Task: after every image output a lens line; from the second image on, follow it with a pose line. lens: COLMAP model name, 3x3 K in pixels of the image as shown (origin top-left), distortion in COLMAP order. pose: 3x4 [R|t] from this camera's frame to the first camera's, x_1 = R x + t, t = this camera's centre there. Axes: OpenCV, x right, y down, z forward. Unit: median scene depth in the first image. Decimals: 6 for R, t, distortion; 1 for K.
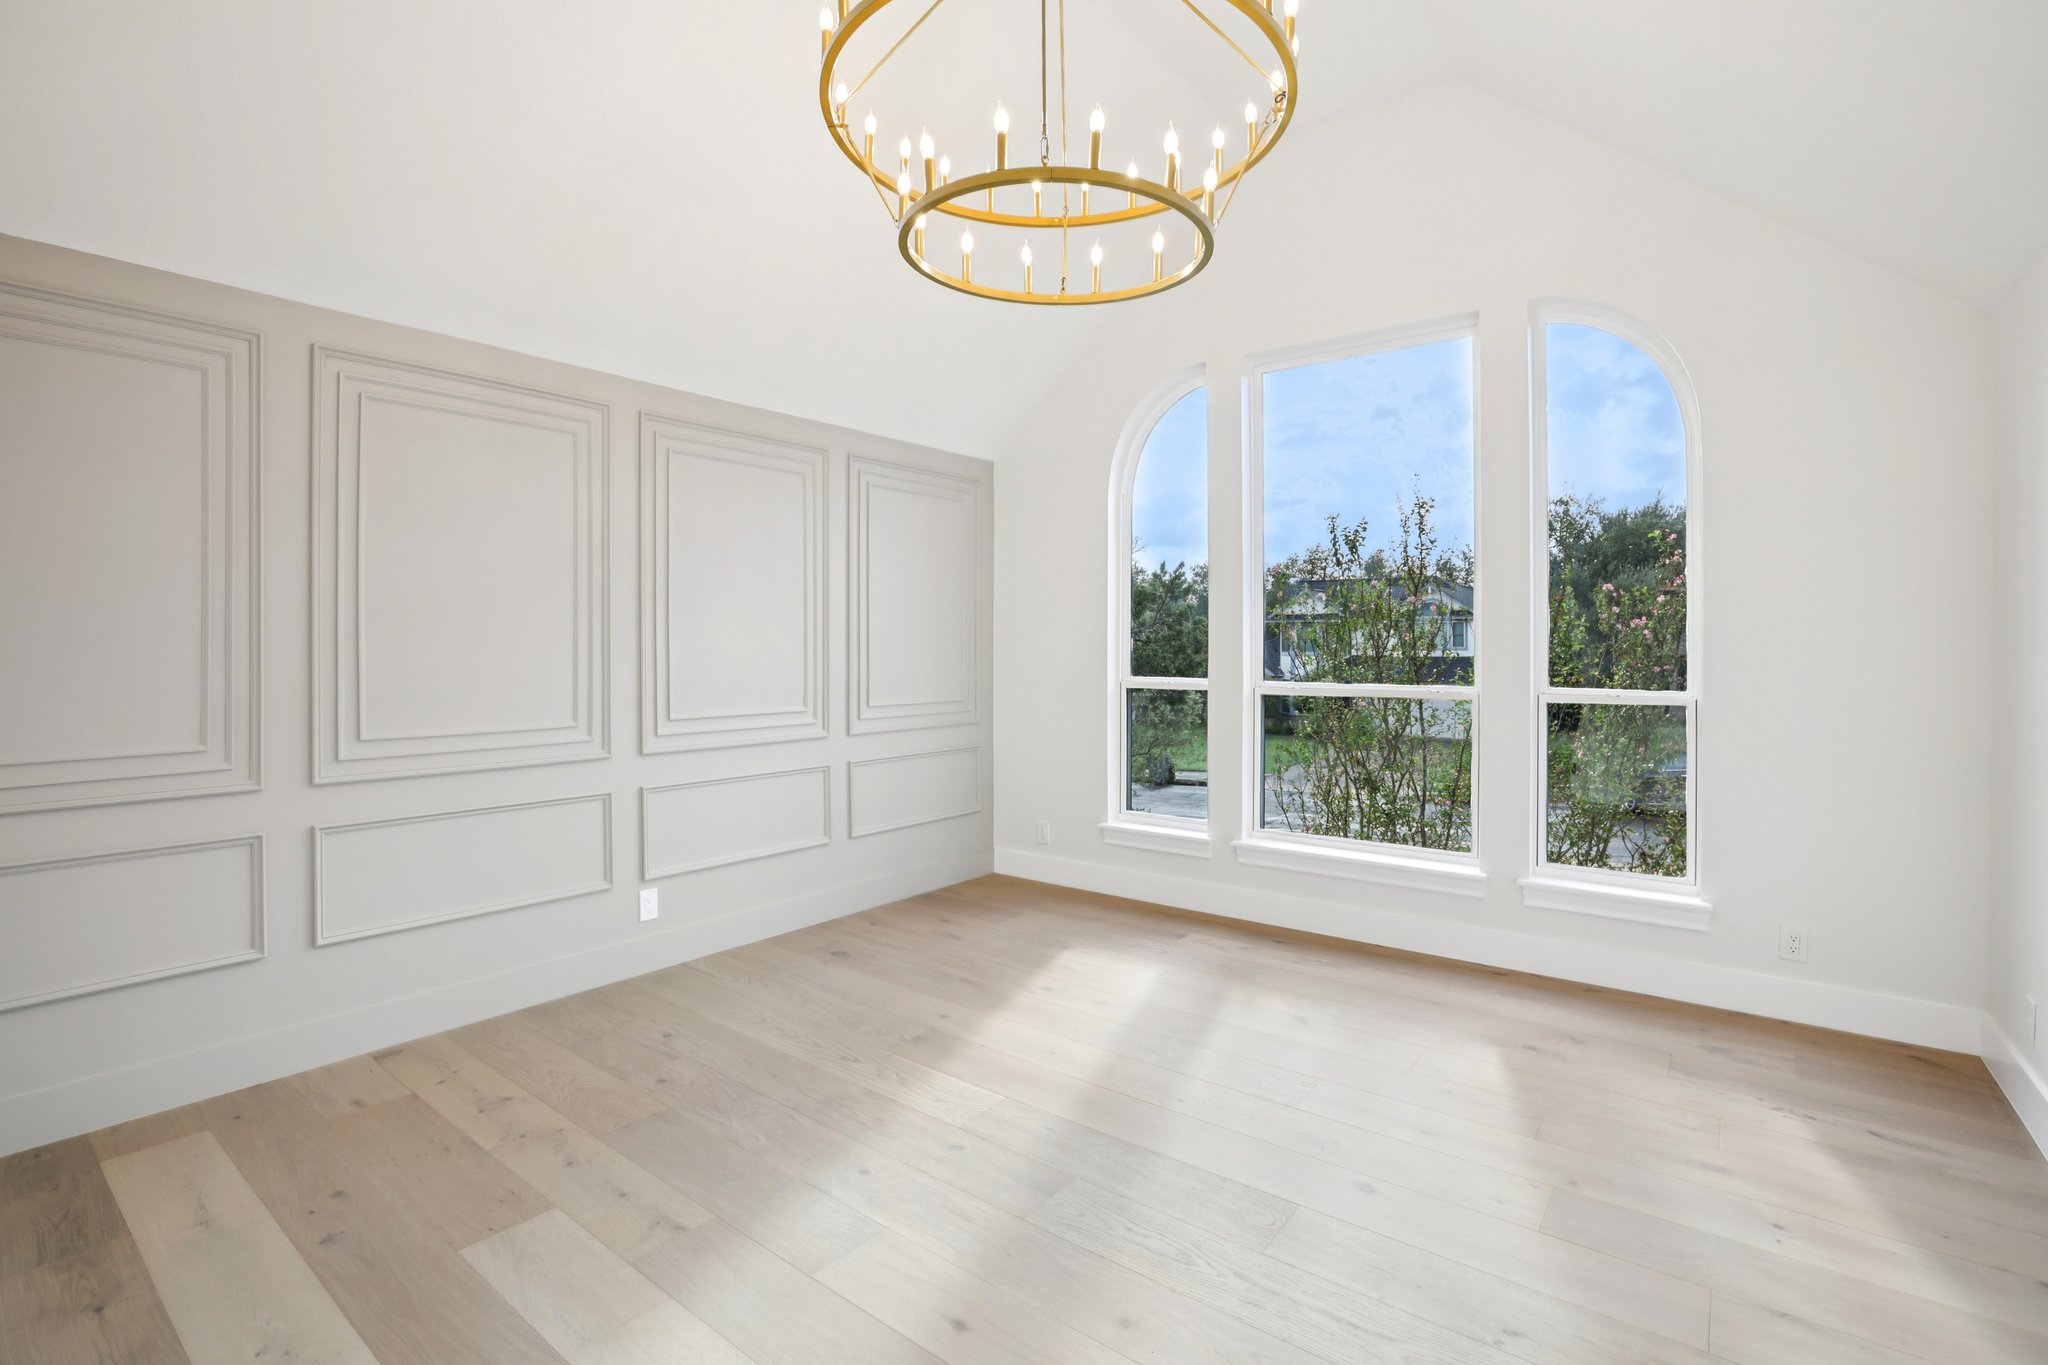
lens RADIAL K [[924.2, 0, 1012.4], [0, 924.2, 674.7], [0, 0, 1]] dist [-0.037031, 0.007490]
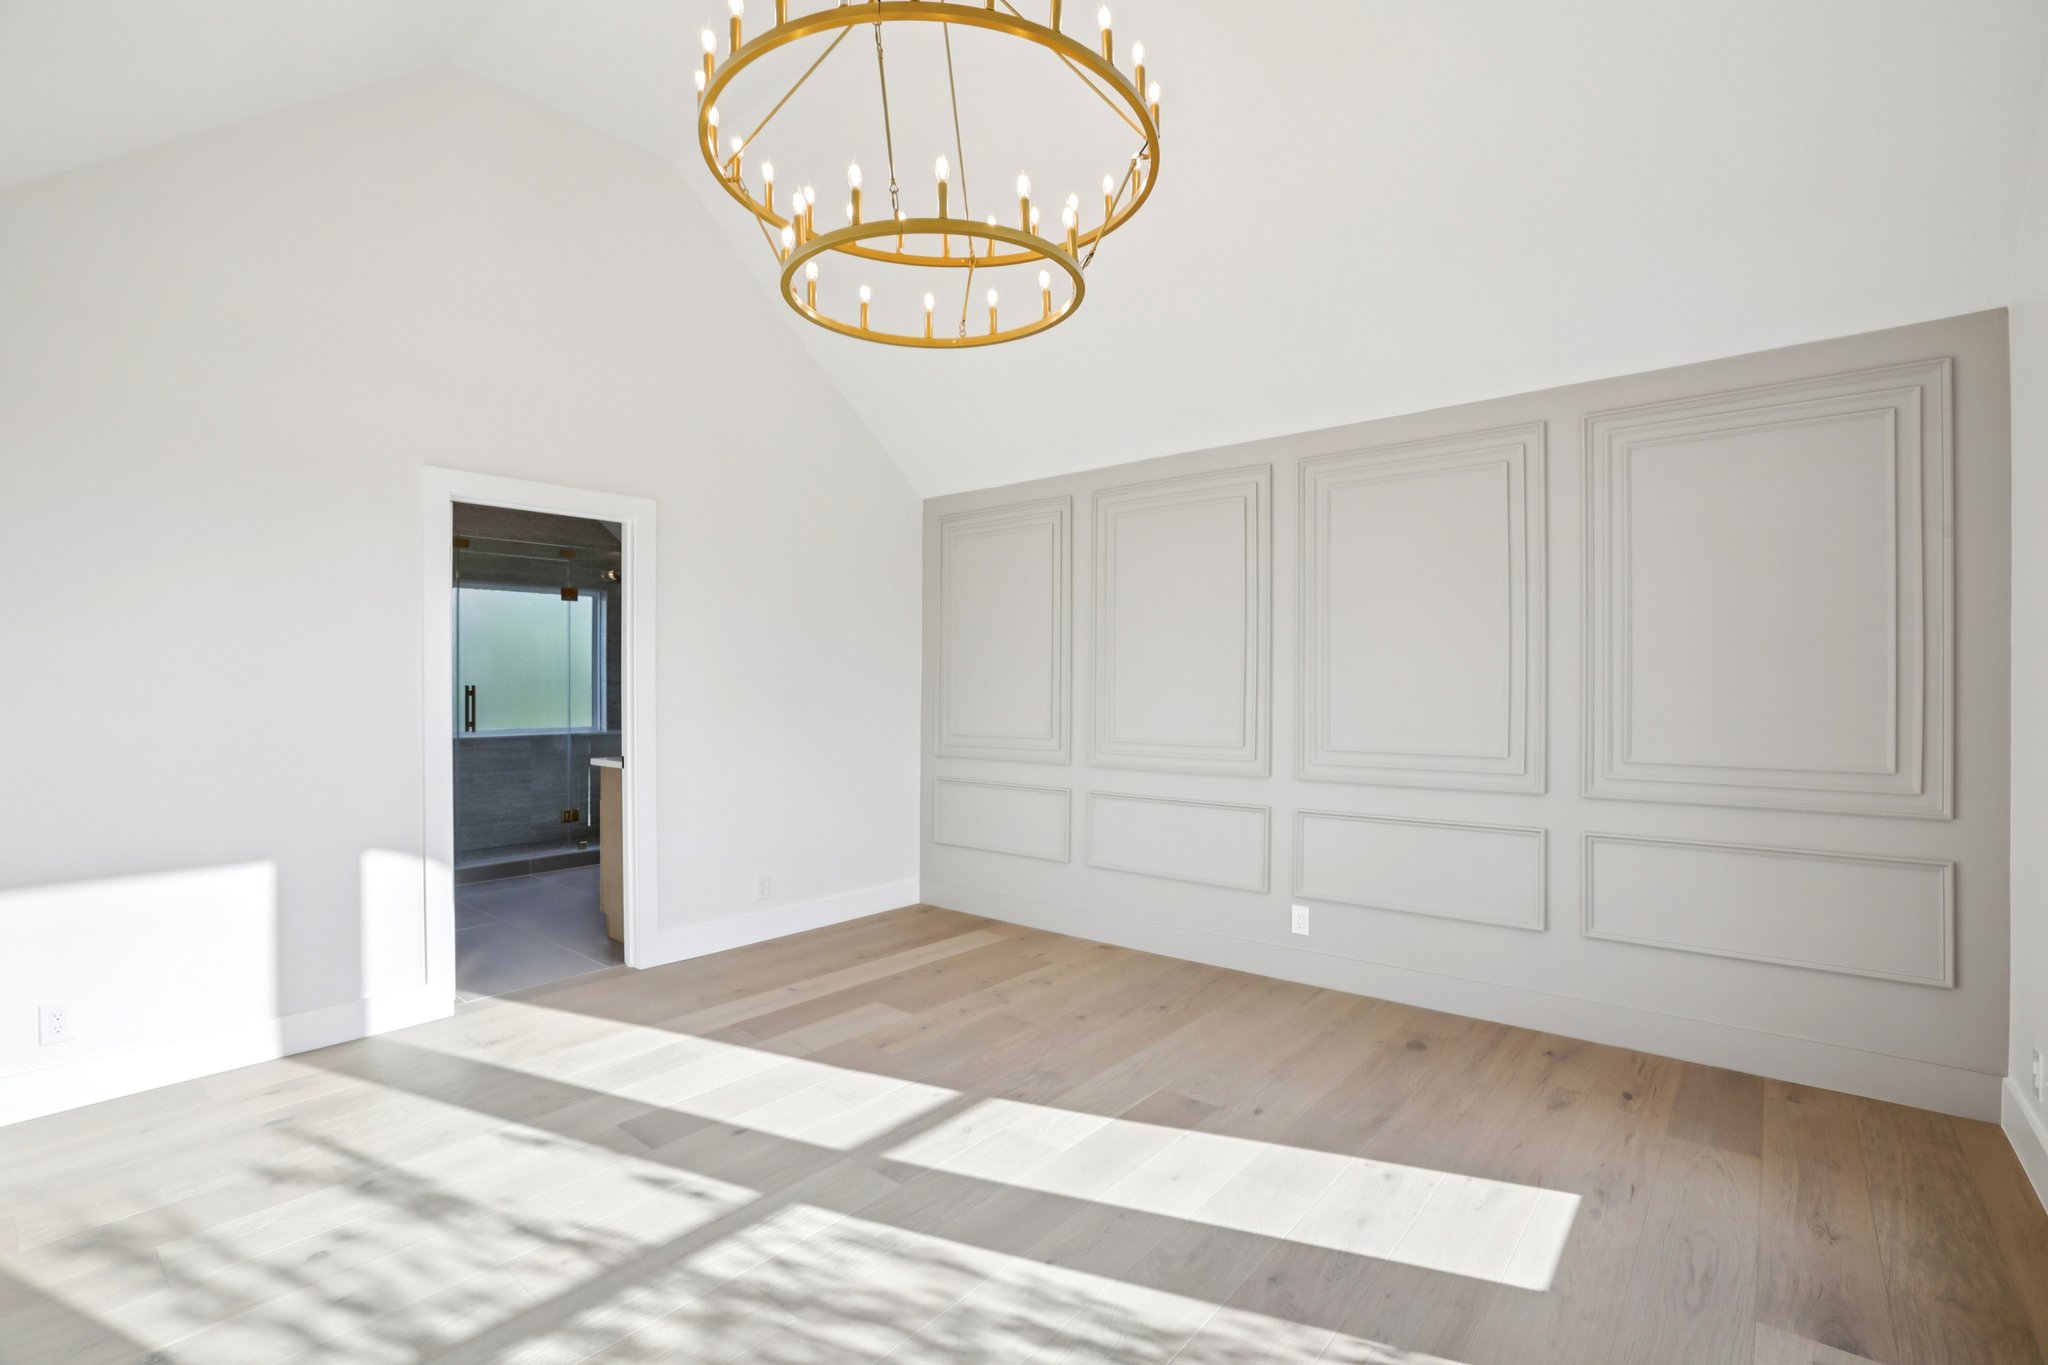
lens RADIAL K [[924.2, 0, 1016.5], [0, 924.2, 675.0], [0, 0, 1]] dist [-0.037031, 0.007490]
pose [[-0.011966, -0.000621, -0.999928, 0.672985], [-0.018046, 0.999837, -0.000405, -0.028320], [0.999766, 0.018040, -0.011975, 0.668645]]
